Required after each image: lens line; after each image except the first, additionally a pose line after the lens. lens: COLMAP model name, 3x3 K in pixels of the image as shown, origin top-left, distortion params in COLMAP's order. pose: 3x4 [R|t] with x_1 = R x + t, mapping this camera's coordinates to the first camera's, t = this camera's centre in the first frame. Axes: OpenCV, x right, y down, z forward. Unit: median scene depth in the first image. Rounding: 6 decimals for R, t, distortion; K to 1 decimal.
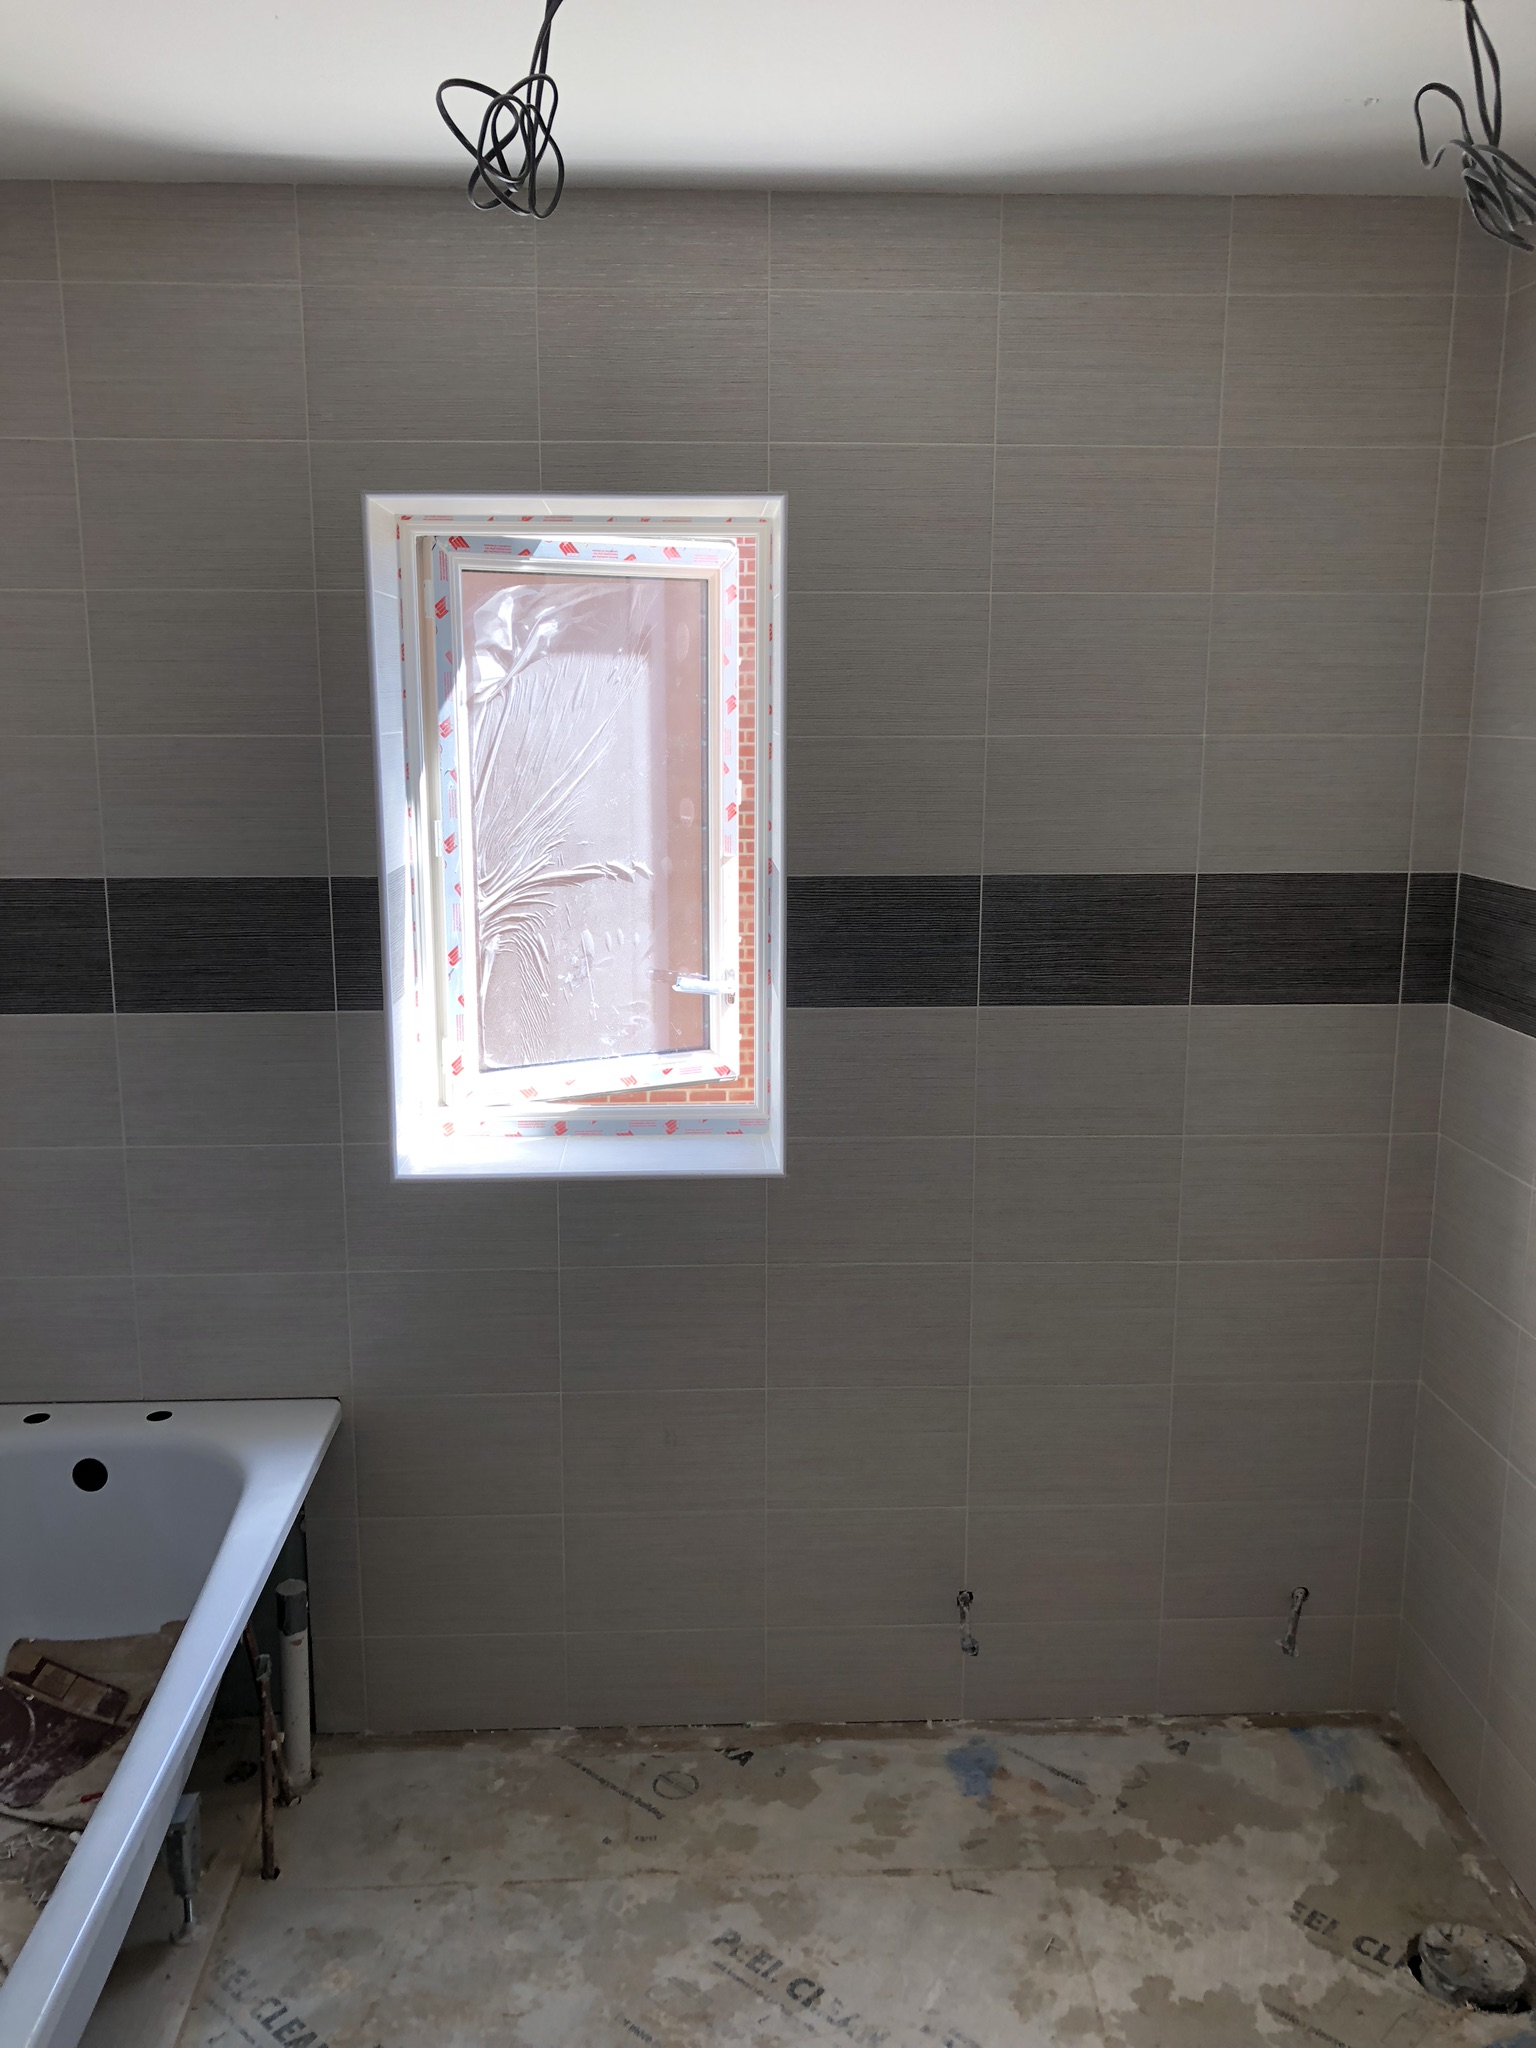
lens RADIAL K [[1691.9, 0, 767.3], [0, 1691.9, 1022.6], [0, 0, 1]] dist [0.008965, 0.013897]
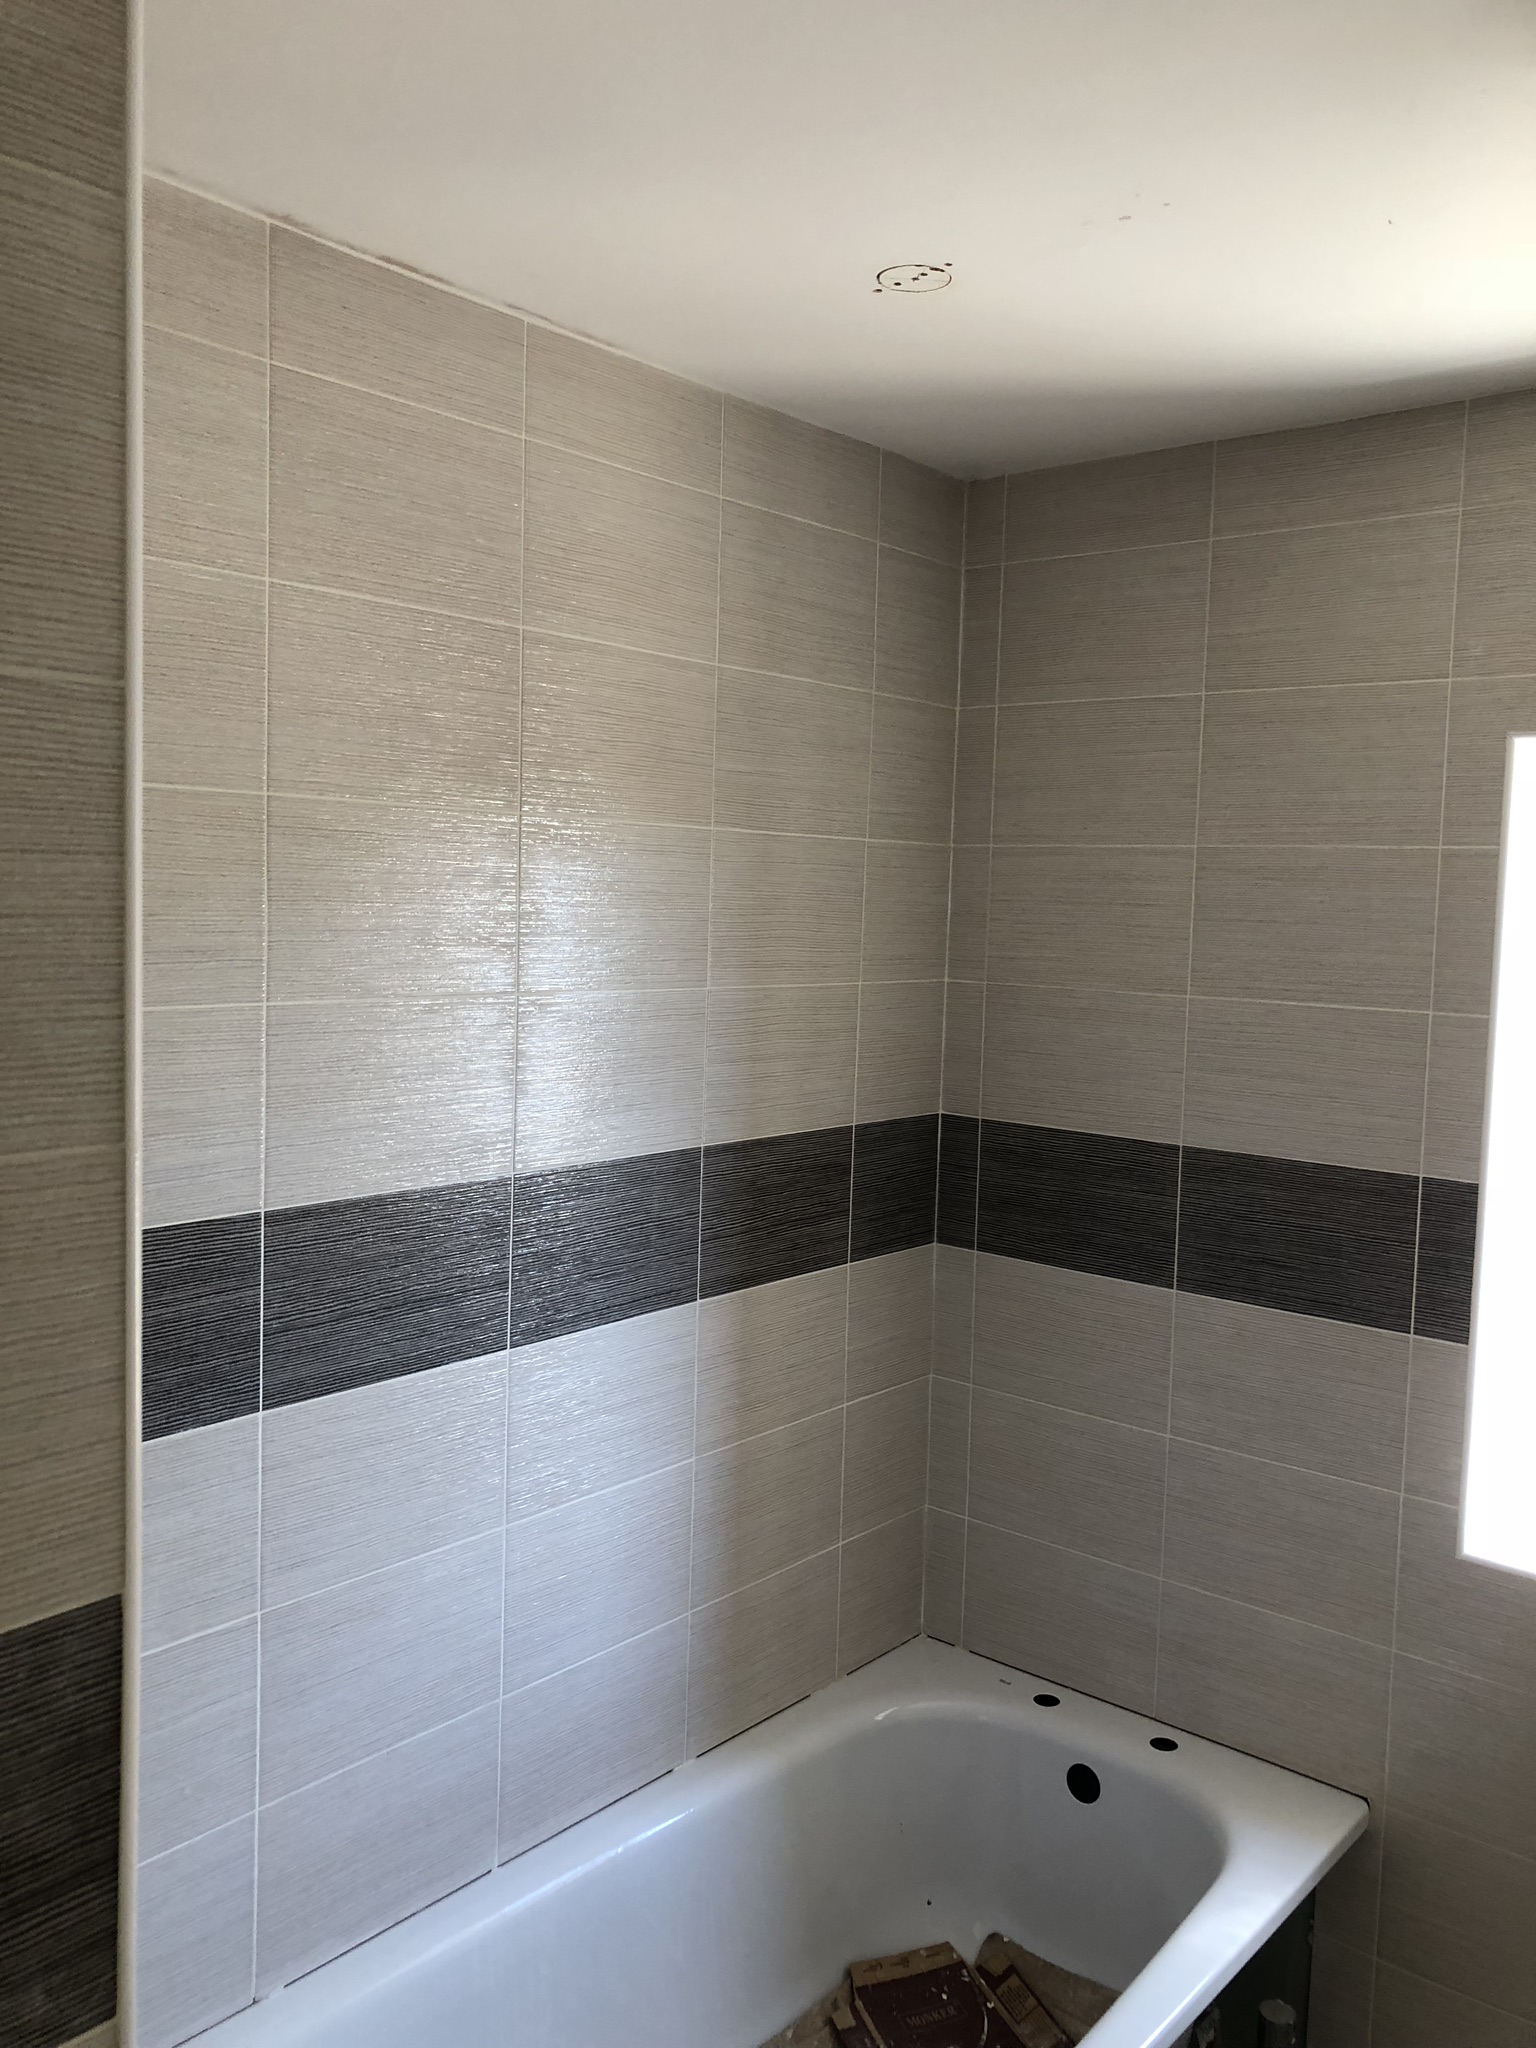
lens RADIAL K [[1691.9, 0, 768.9], [0, 1691.9, 1023.6], [0, 0, 1]] dist [0.008965, 0.013897]
pose [[0.737364, 0.075573, -0.671254, 0.061981], [-0.164676, 0.983852, -0.070128, -0.046773], [0.655115, 0.162249, 0.737902, 0.144778]]
